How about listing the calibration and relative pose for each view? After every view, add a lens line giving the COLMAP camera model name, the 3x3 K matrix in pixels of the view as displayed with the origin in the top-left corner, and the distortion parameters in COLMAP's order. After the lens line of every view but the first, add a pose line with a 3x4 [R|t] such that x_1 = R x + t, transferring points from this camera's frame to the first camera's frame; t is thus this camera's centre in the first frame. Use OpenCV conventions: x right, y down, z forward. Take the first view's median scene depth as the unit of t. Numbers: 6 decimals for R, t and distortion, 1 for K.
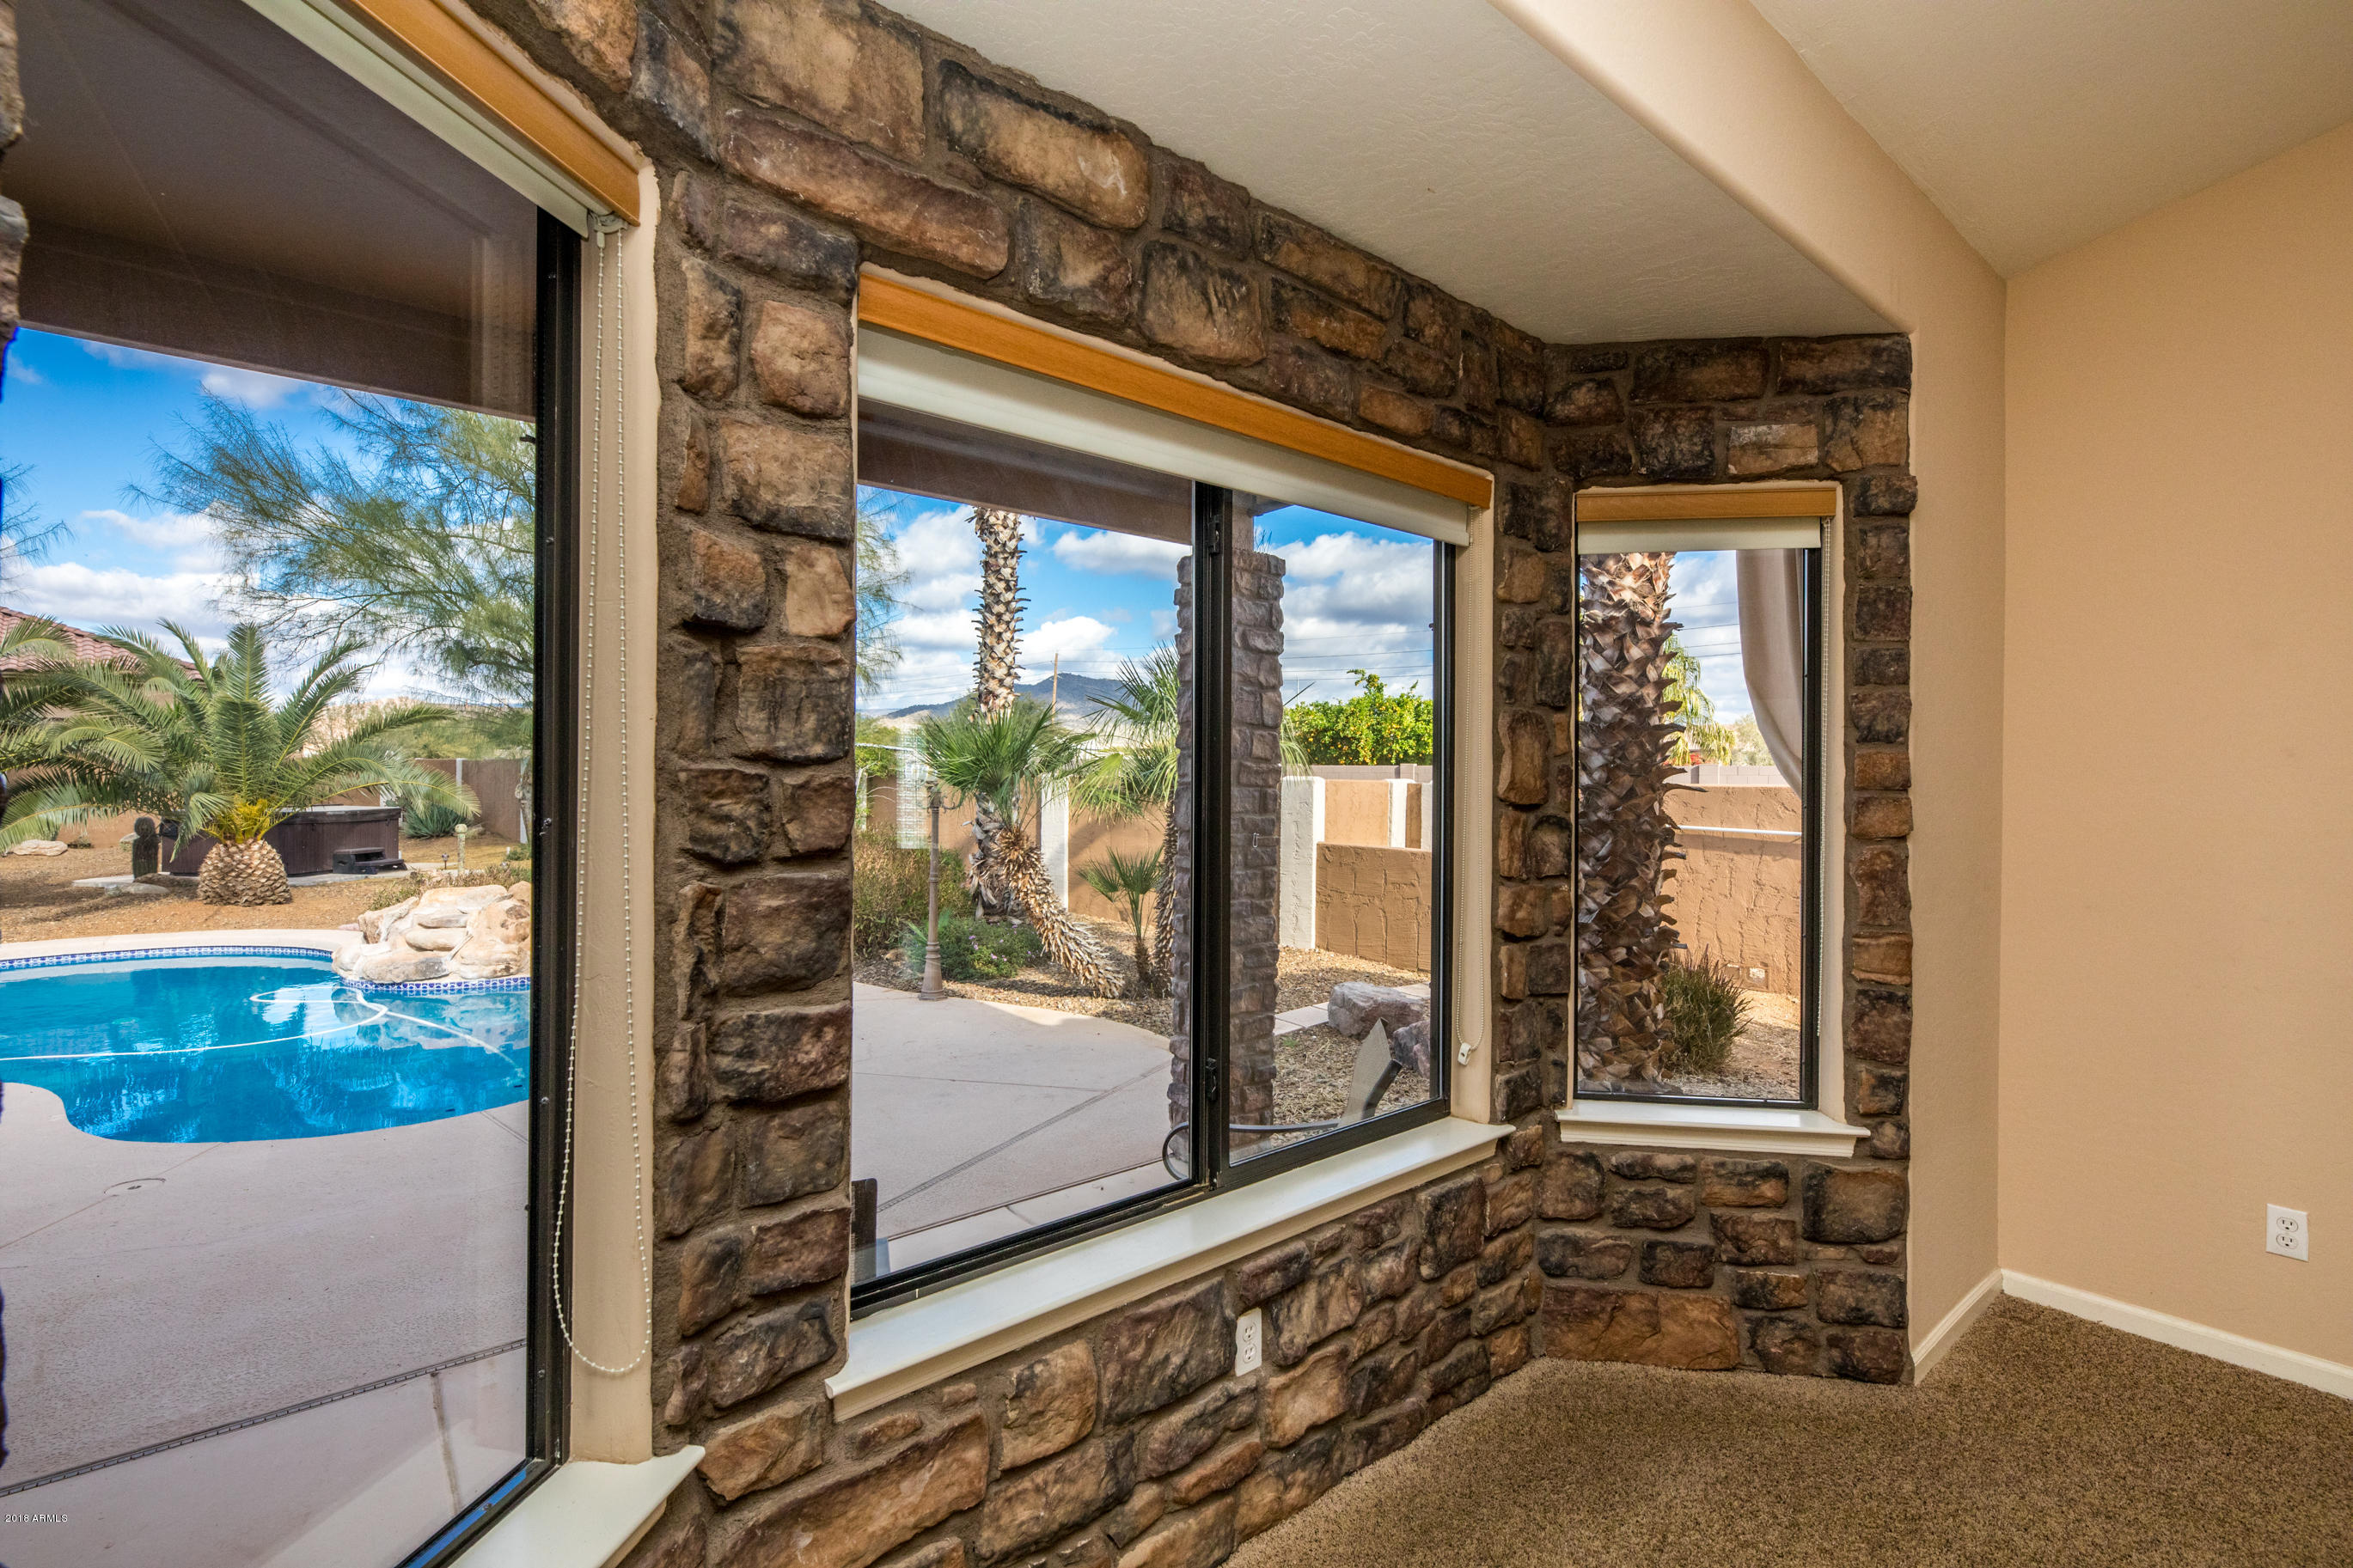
lens RADIAL K [[1039.7, 0, 1176.5], [0, 1039.7, 784.0], [0, 0, 1]] dist [0.004438, 0.000443]
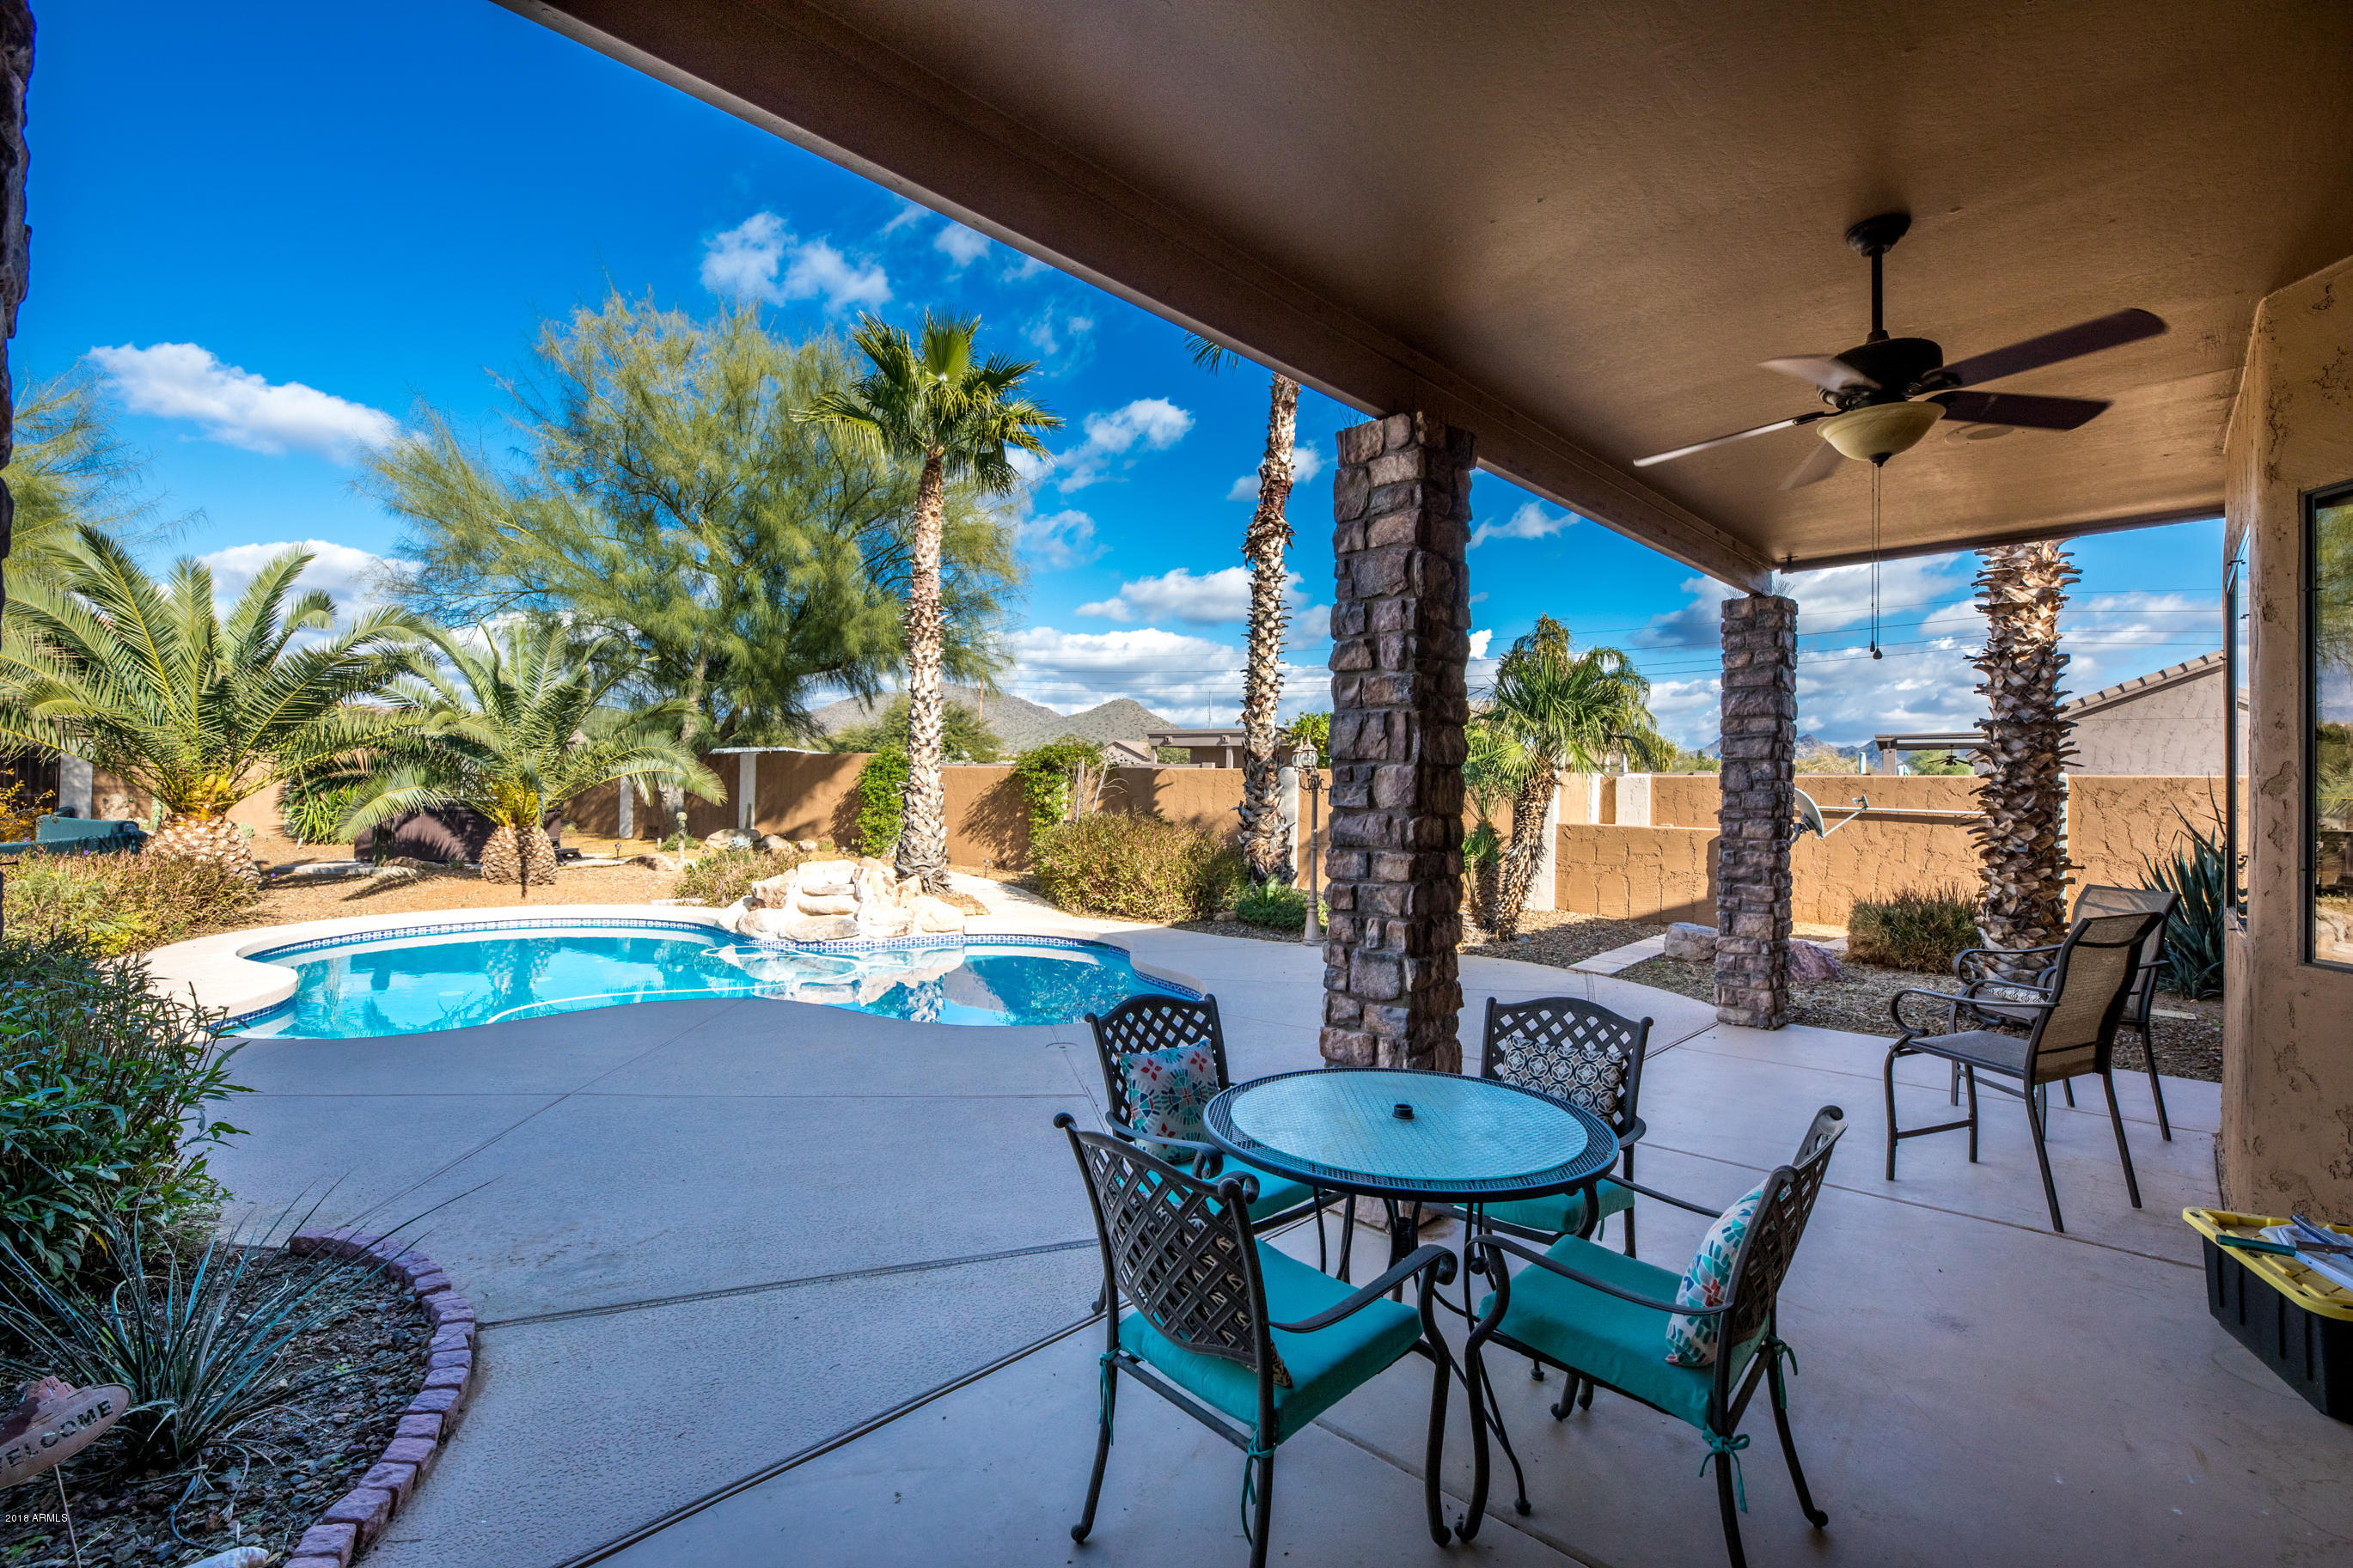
lens RADIAL K [[1039.7, 0, 1176.5], [0, 1039.7, 784.0], [0, 0, 1]] dist [0.004438, 0.000443]
pose [[0.992676, 0.008263, 0.120521, -0.515925], [-0.006834, 0.999901, -0.012263, 0.031841], [-0.120611, 0.011349, 0.992635, -0.179934]]
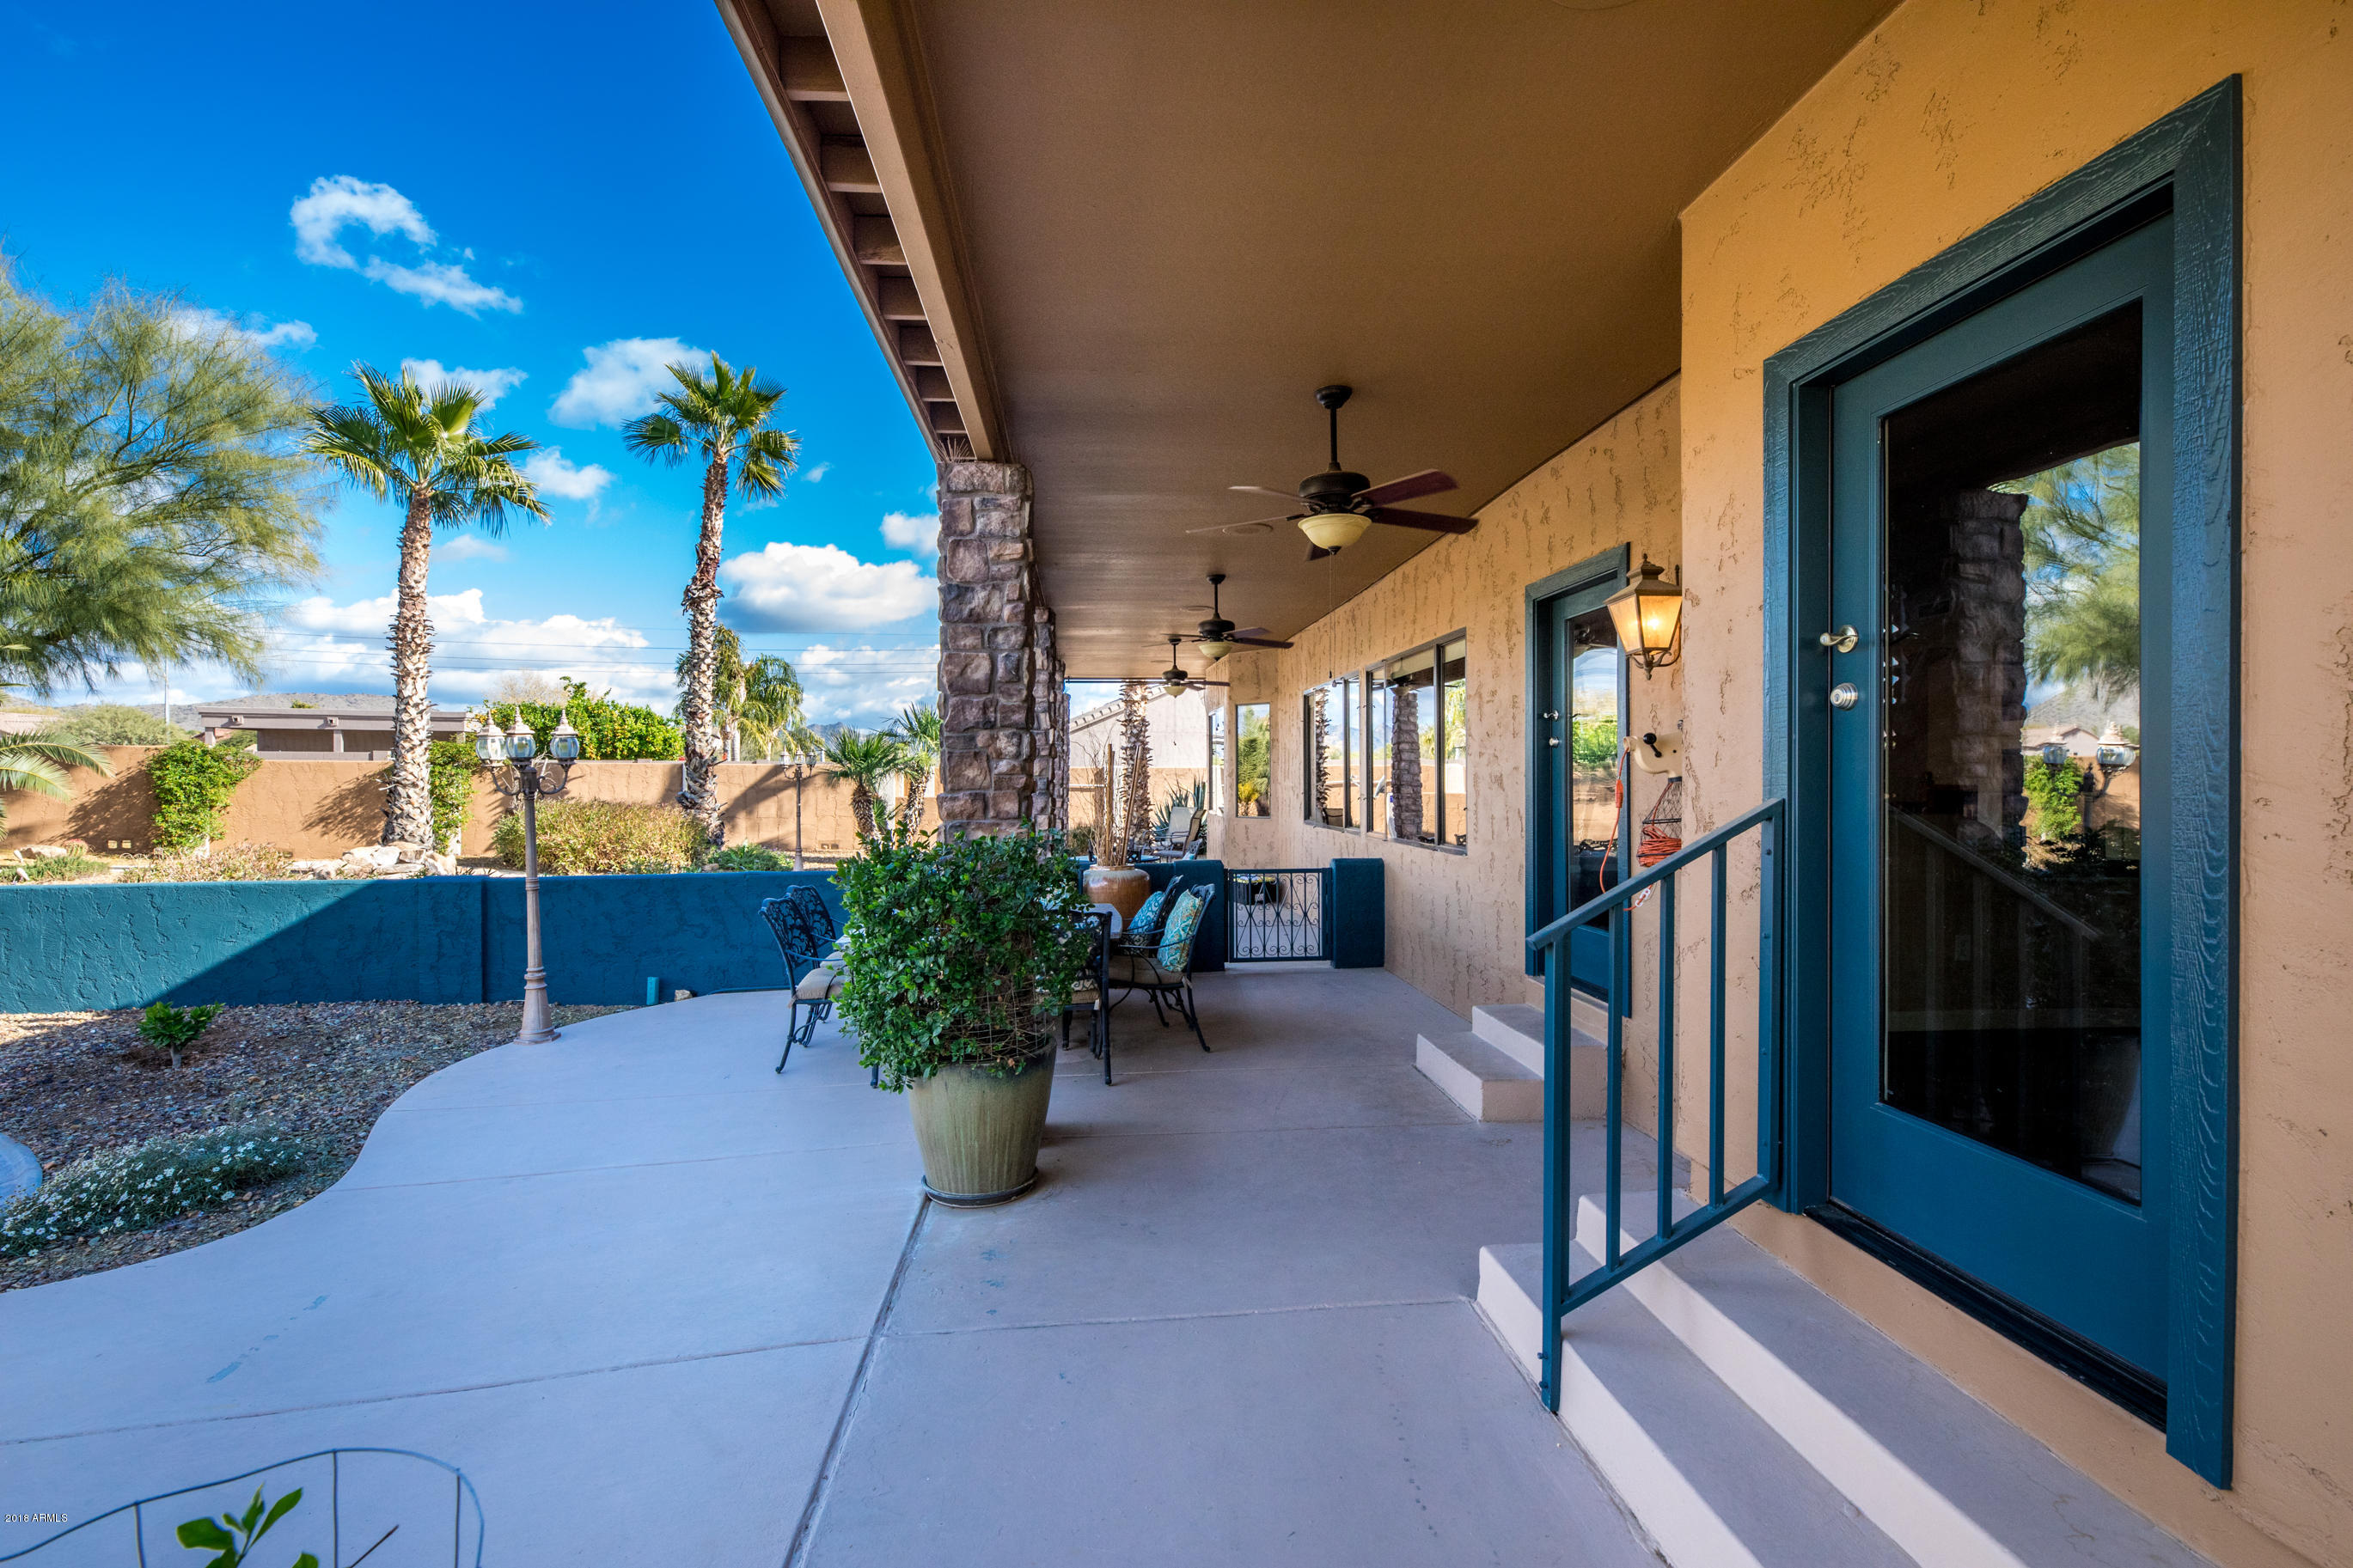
lens RADIAL K [[1077.9, 0, 1176.5], [0, 1077.9, 784.0], [0, 0, 1]] dist [0.001768, 0.000080]
pose [[0.560037, -0.010518, 0.828401, -1.435437], [0.011315, 0.999923, 0.005046, 0.030084], [-0.828391, 0.006547, 0.560113, -0.681506]]
